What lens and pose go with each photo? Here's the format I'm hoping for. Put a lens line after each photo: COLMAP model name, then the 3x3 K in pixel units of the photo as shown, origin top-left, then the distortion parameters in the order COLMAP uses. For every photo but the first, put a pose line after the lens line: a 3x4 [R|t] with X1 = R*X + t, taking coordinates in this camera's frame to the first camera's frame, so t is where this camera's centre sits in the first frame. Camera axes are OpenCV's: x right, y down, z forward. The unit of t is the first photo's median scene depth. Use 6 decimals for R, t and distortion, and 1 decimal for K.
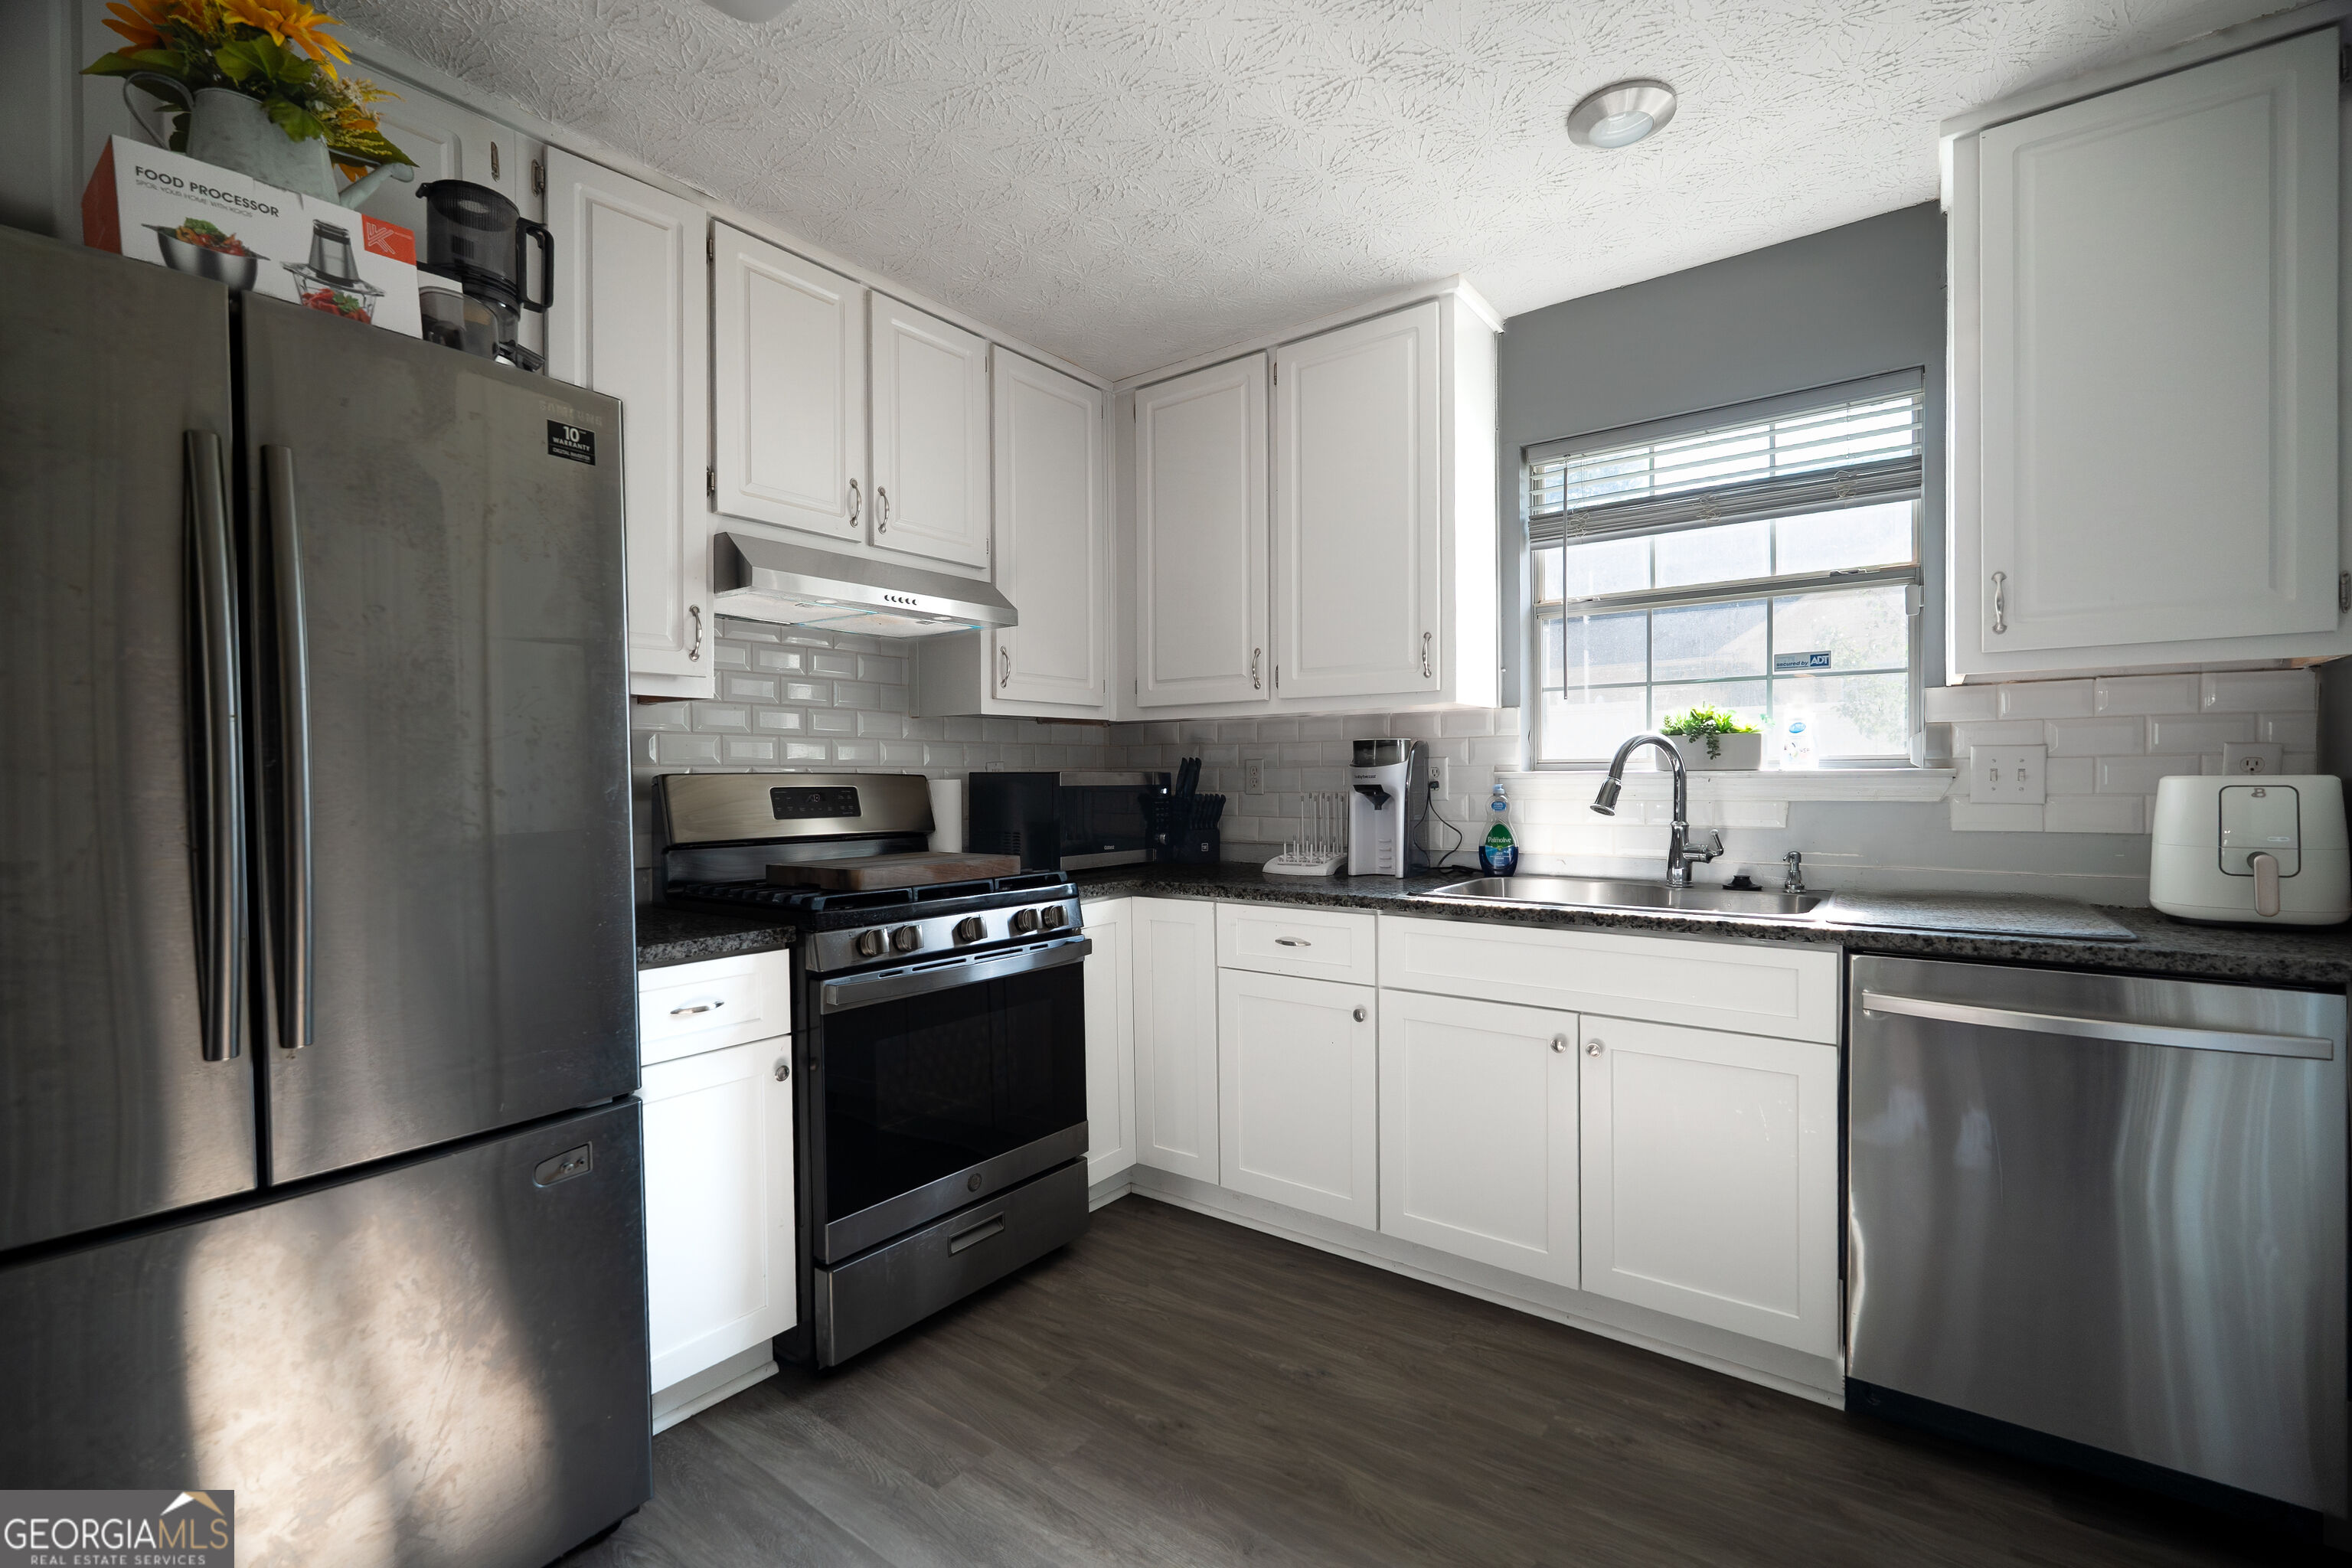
lens RADIAL K [[1030.2, 0, 1169.2], [0, 1030.2, 790.9], [0, 0, 1]] dist [-0.000067, -0.000883]
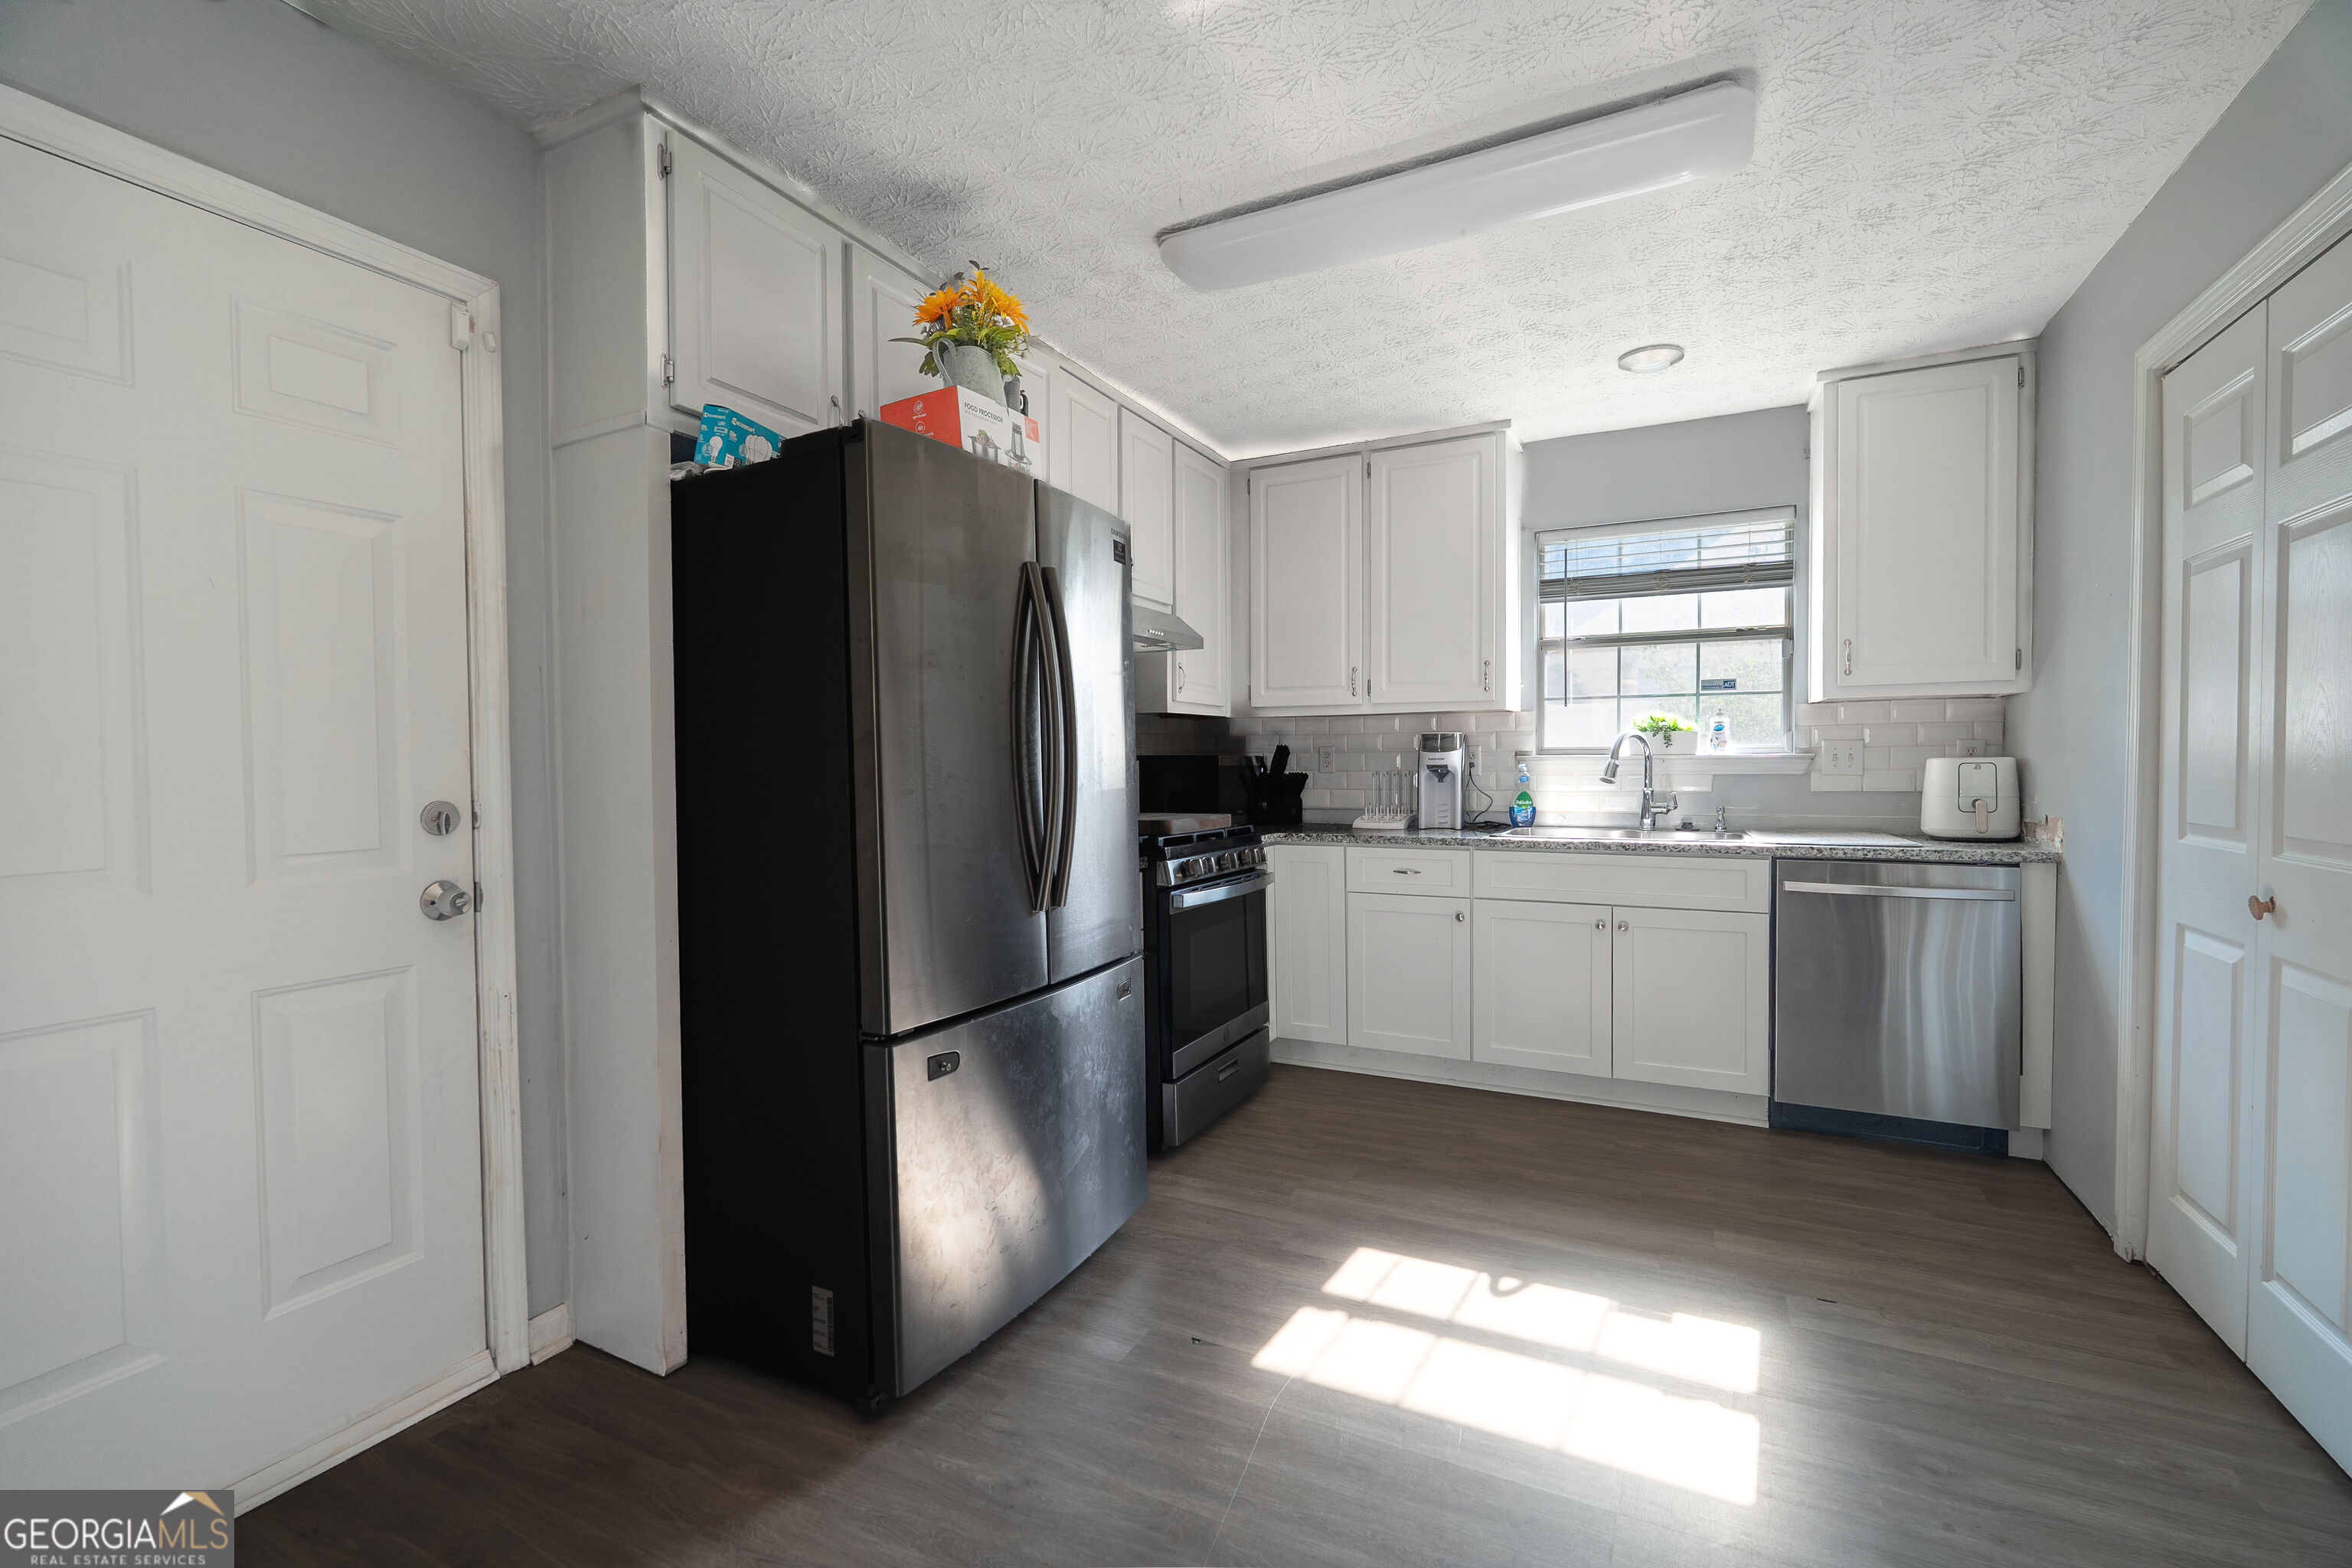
lens RADIAL K [[1025.6, 0, 1172.0], [0, 1025.6, 787.5], [0, 0, 1]] dist [-0.001897, -0.000778]
pose [[0.983873, -0.003597, 0.178832, -0.480291], [0.002015, 0.999957, 0.009025, 0.013768], [-0.178857, -0.008519, 0.983838, -0.380967]]
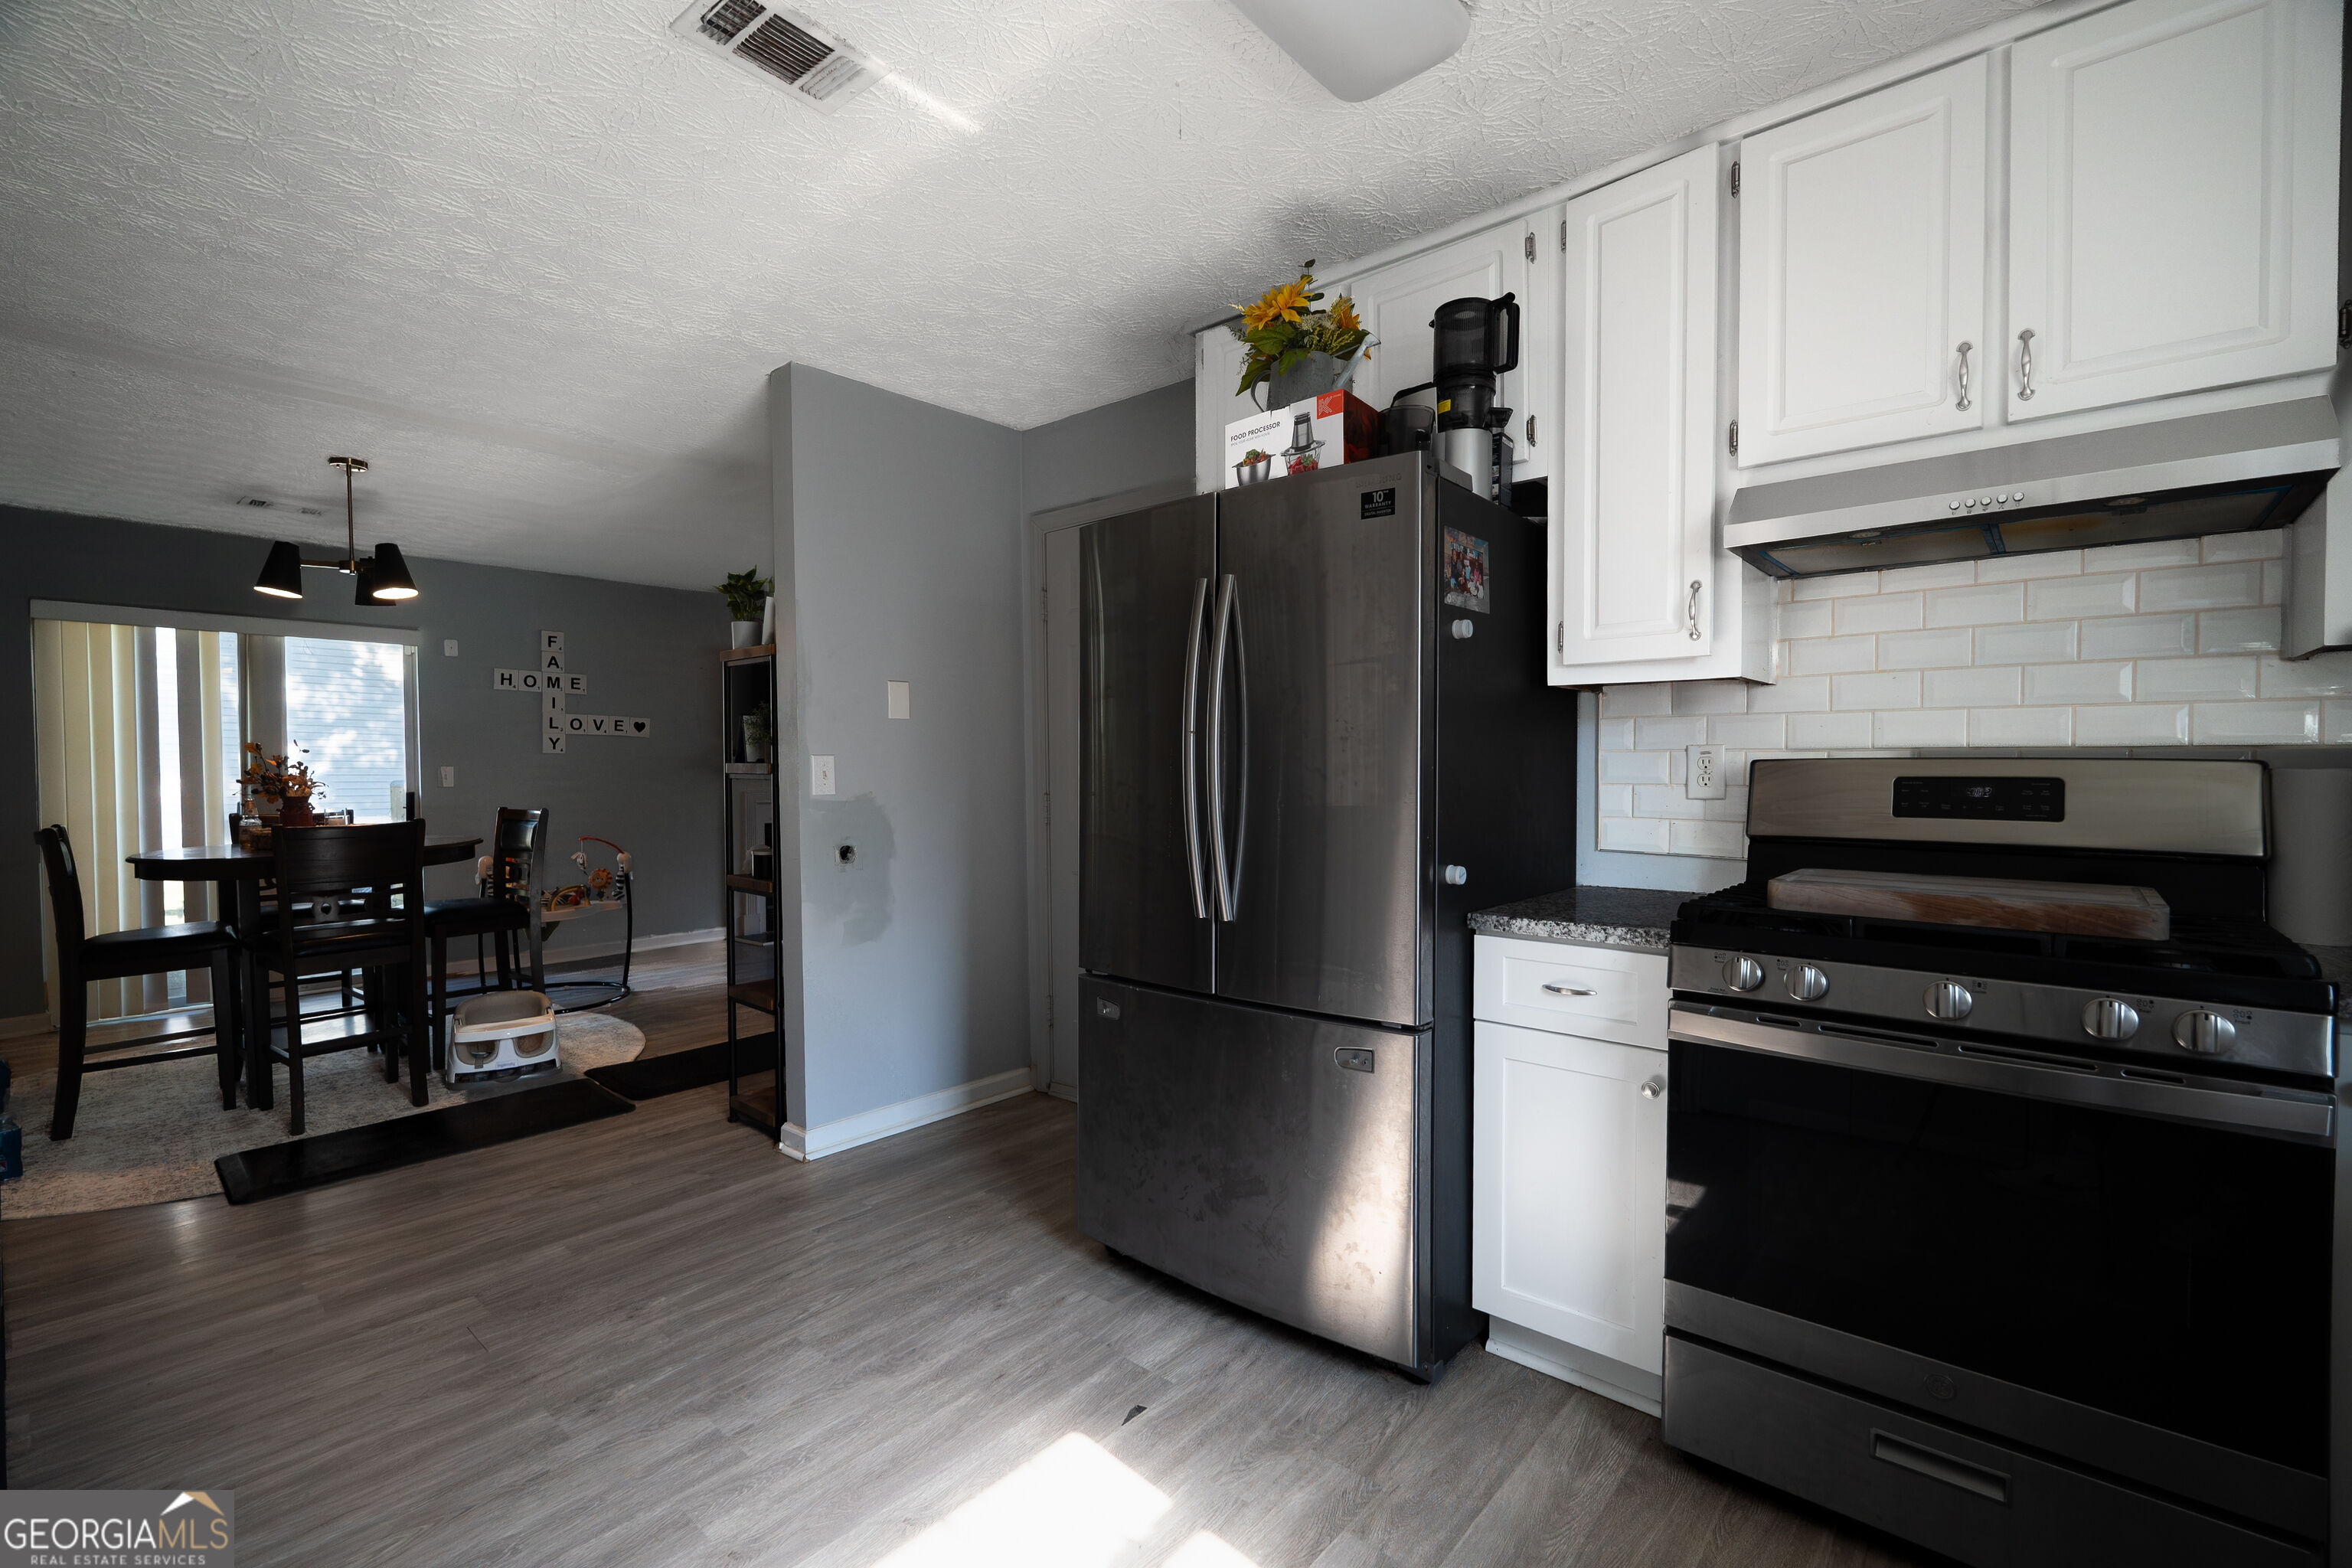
lens RADIAL K [[1025.6, 0, 1172.0], [0, 1025.6, 787.5], [0, 0, 1]] dist [-0.001897, -0.000778]
pose [[-0.061928, 0.030114, -0.997626, 0.433702], [-0.009742, 0.999479, 0.030775, -0.013700], [0.998033, 0.011625, -0.061603, 0.501328]]
